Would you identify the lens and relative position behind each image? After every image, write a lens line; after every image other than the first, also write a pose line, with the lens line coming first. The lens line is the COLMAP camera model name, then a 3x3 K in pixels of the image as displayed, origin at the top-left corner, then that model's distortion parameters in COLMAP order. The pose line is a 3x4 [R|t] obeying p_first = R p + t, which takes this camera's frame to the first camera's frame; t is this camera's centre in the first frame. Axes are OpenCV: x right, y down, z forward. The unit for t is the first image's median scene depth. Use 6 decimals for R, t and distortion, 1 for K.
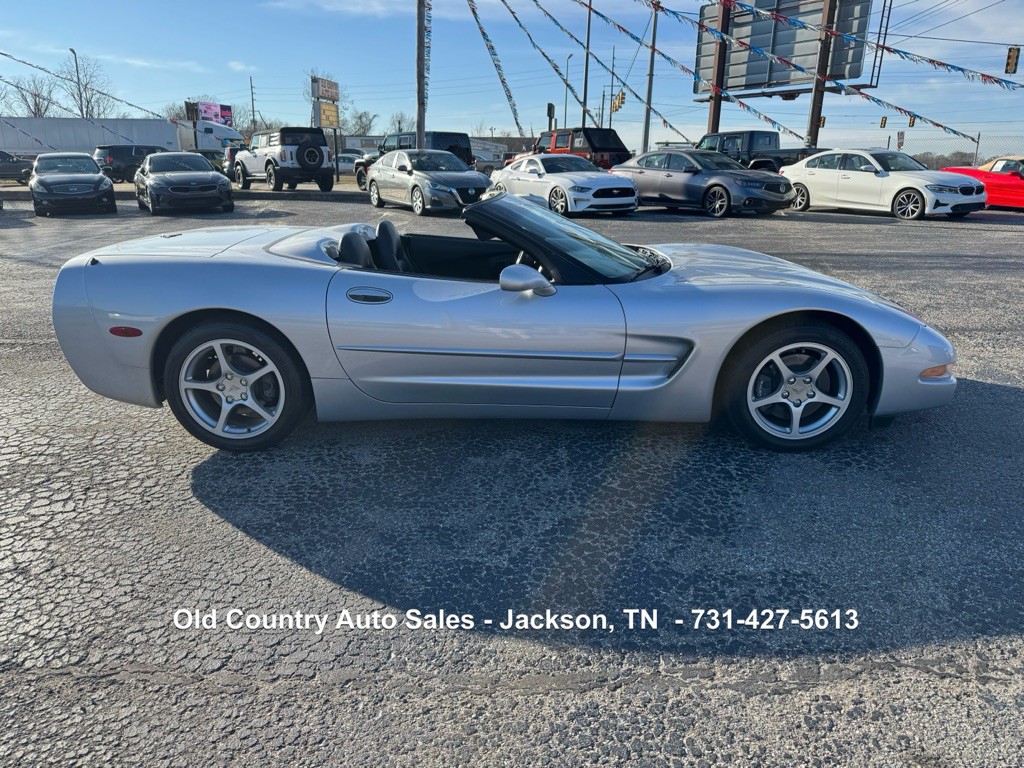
lens RADIAL K [[726.8, 0, 509.5], [0, 726.8, 383.7], [0, 0, 1]] dist [0.015689, -0.022290]
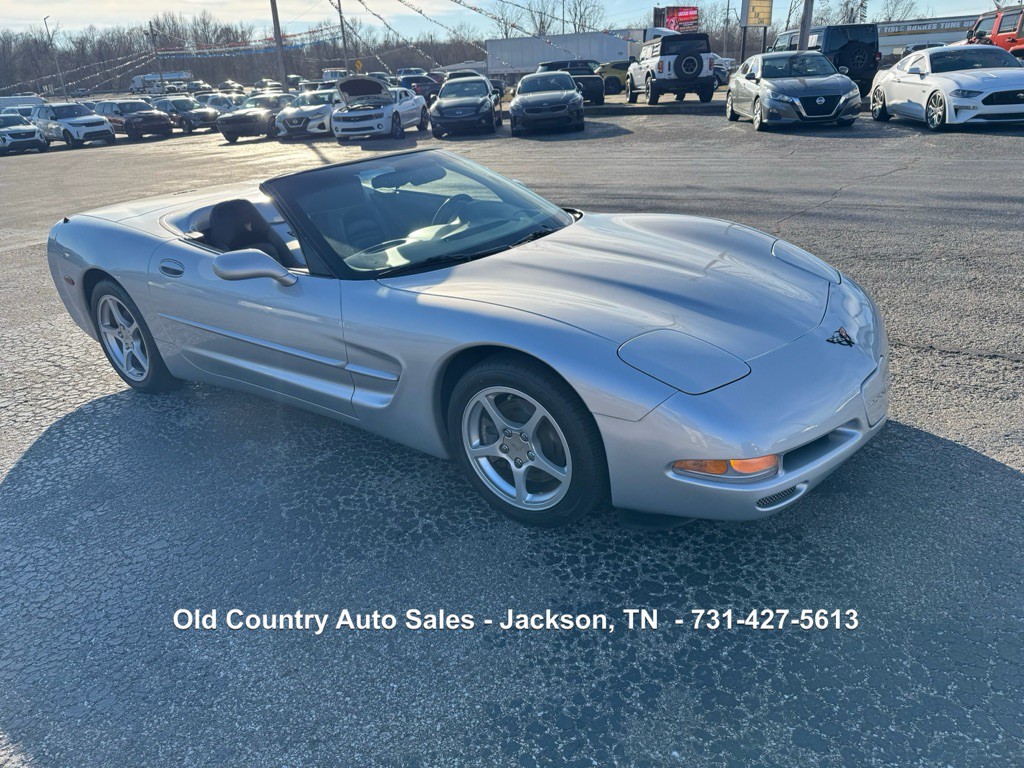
lens RADIAL K [[726.8, 0, 503.7], [0, 726.8, 369.5], [0, 0, 1]] dist [0.015689, -0.022290]
pose [[0.822394, 0.162308, -0.545274, 0.169120], [-0.104474, 0.985227, 0.135695, -0.036579], [0.559243, -0.054628, 0.827202, 0.082968]]
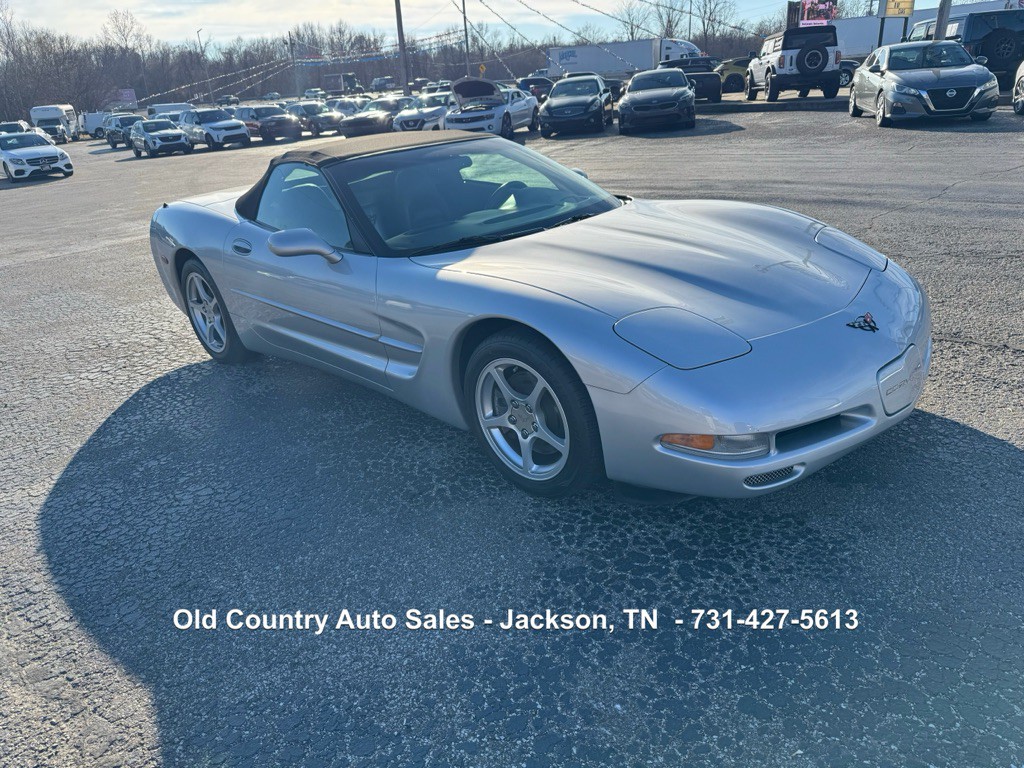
lens RADIAL K [[726.8, 0, 505.1], [0, 726.8, 375.3], [0, 0, 1]] dist [0.015689, -0.022290]
pose [[0.724303, 0.196878, -0.660776, 0.191923], [-0.122953, 0.979886, 0.157183, -0.033317], [0.678431, -0.032604, 0.733941, 0.091938]]
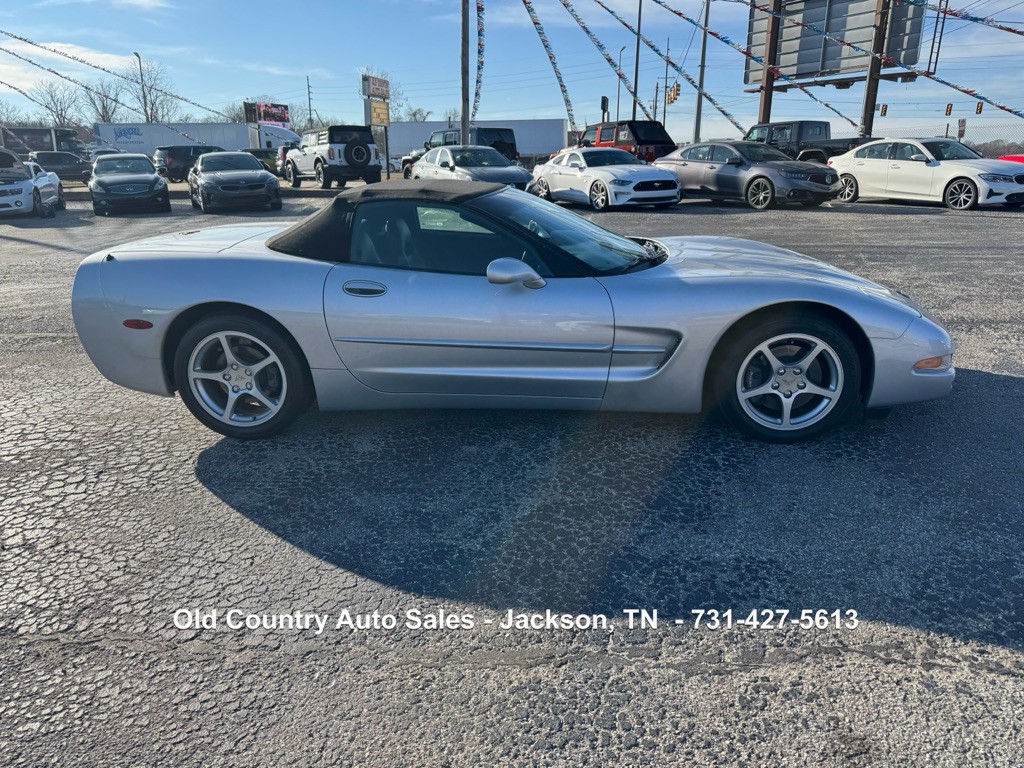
lens RADIAL K [[726.8, 0, 520.8], [0, 726.8, 383.6], [0, 0, 1]] dist [0.015689, -0.022290]
pose [[0.998361, 0.002598, -0.057169, 0.018717], [-0.002231, 0.999977, 0.006476, 0.001411], [0.057185, -0.006338, 0.998344, -0.004478]]
